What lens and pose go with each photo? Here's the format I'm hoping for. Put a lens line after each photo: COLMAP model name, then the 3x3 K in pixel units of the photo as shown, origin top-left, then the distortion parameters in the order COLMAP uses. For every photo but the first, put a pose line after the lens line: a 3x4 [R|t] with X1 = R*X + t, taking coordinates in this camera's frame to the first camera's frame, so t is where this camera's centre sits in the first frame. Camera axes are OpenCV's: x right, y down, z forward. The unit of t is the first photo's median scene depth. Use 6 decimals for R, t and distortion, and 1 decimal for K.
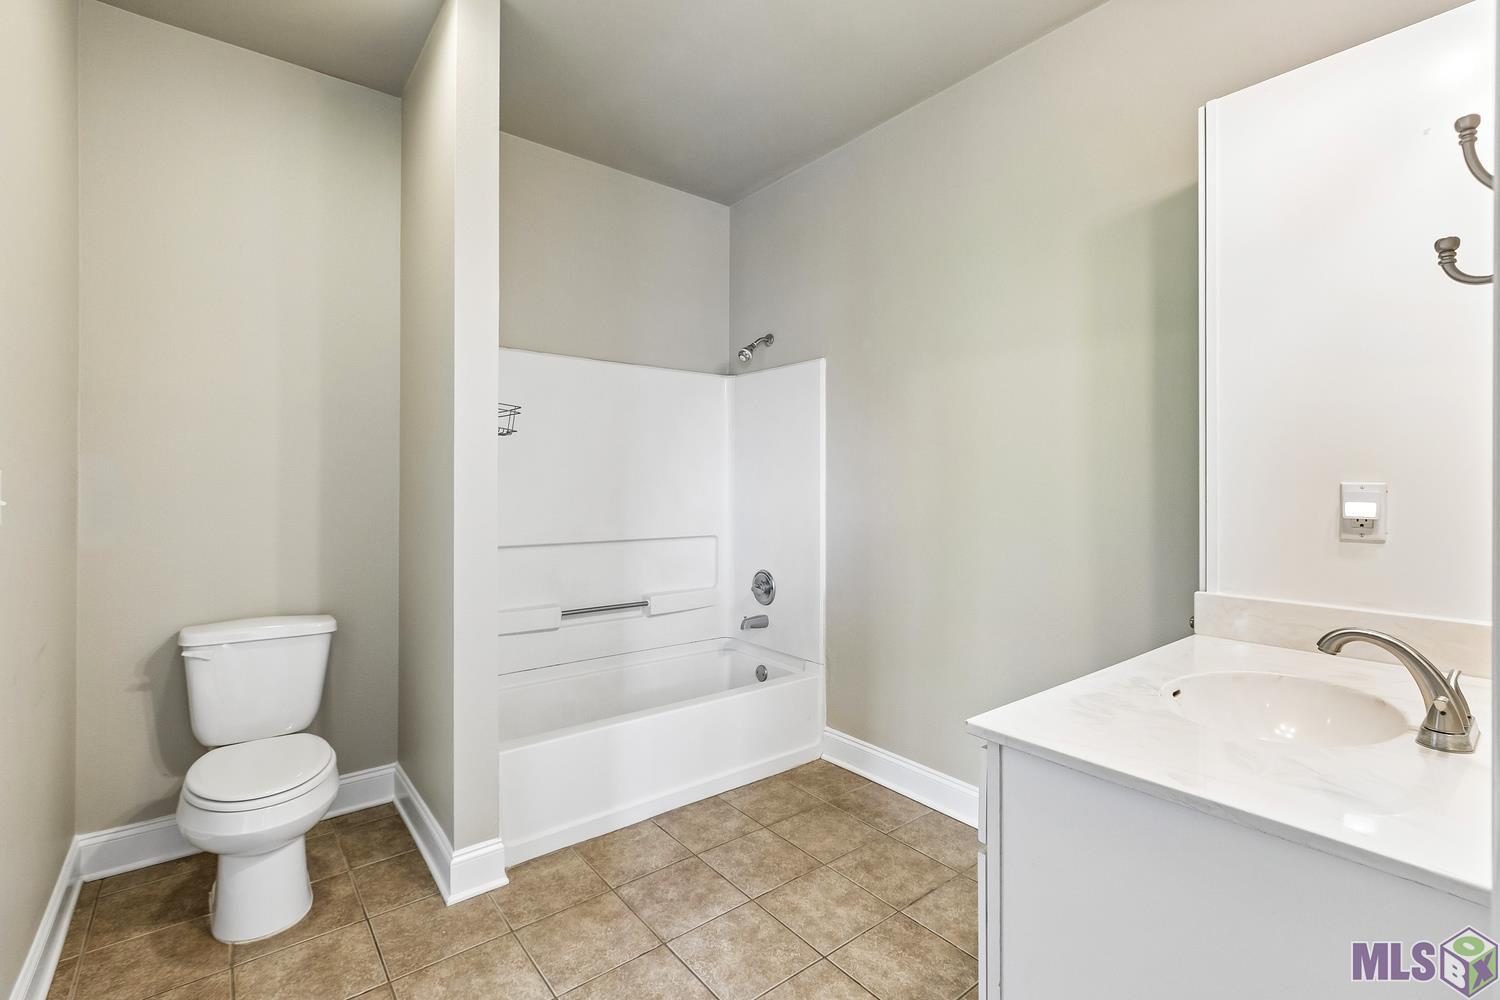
lens RADIAL K [[687.3, 0, 736.3], [0, 687.3, 500.6], [0, 0, 1]] dist [0.000297, 0.000340]
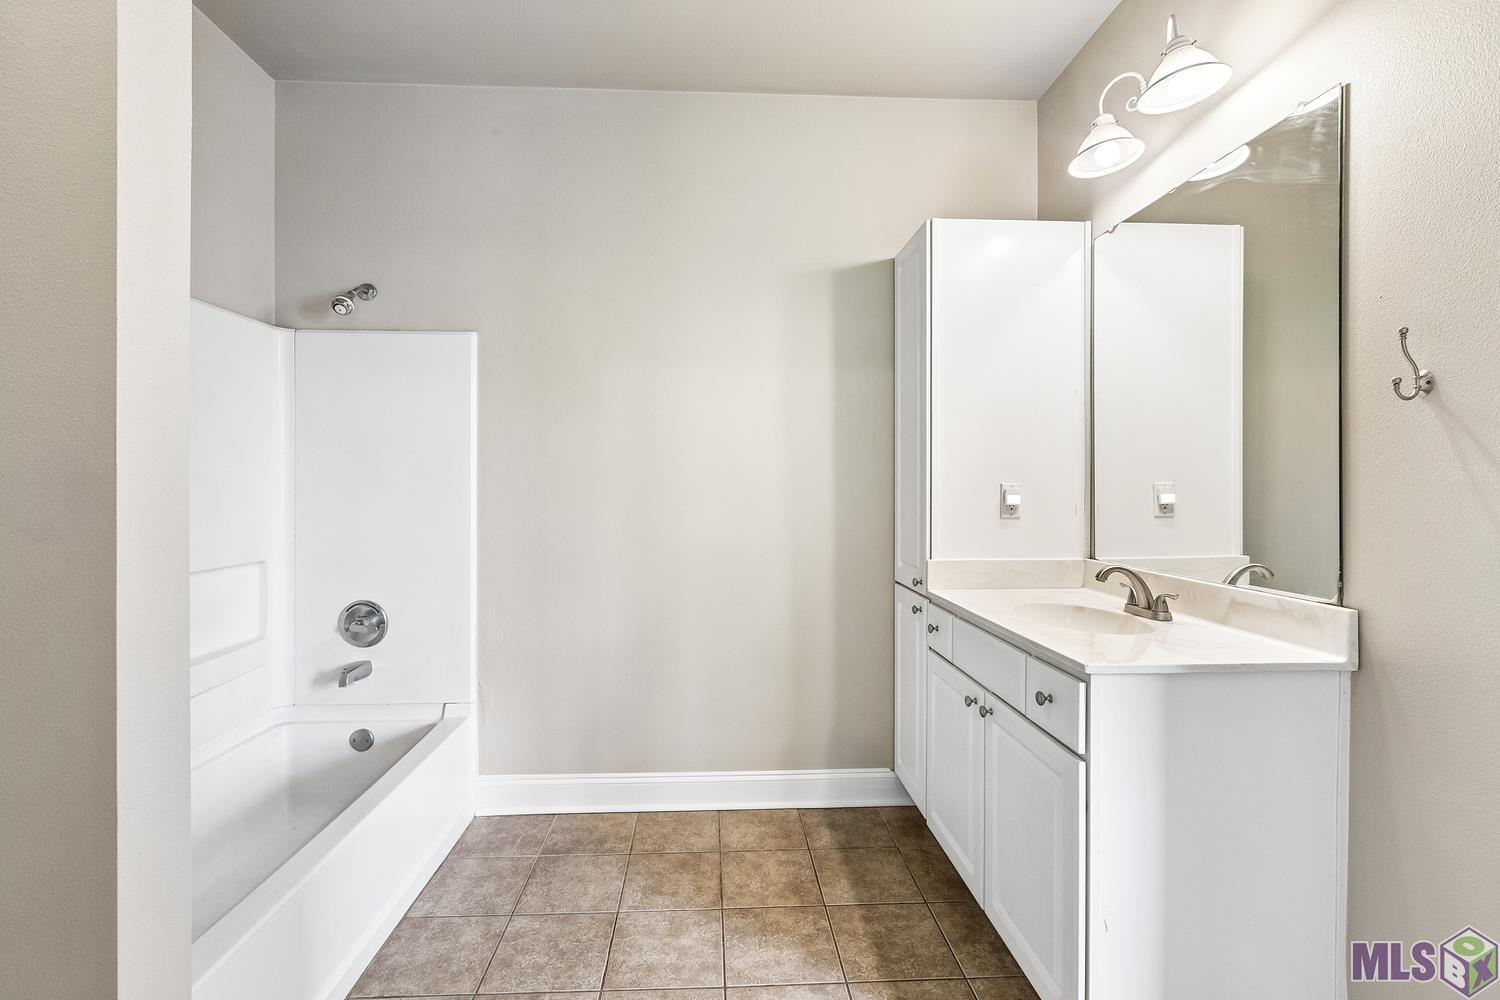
lens RADIAL K [[687.3, 0, 736.3], [0, 687.3, 500.6], [0, 0, 1]] dist [0.000297, 0.000340]
pose [[0.561485, -0.021972, 0.827195, -0.485606], [0.021311, 0.999700, 0.012088, -0.010307], [-0.827212, 0.010841, 0.561785, 0.349642]]
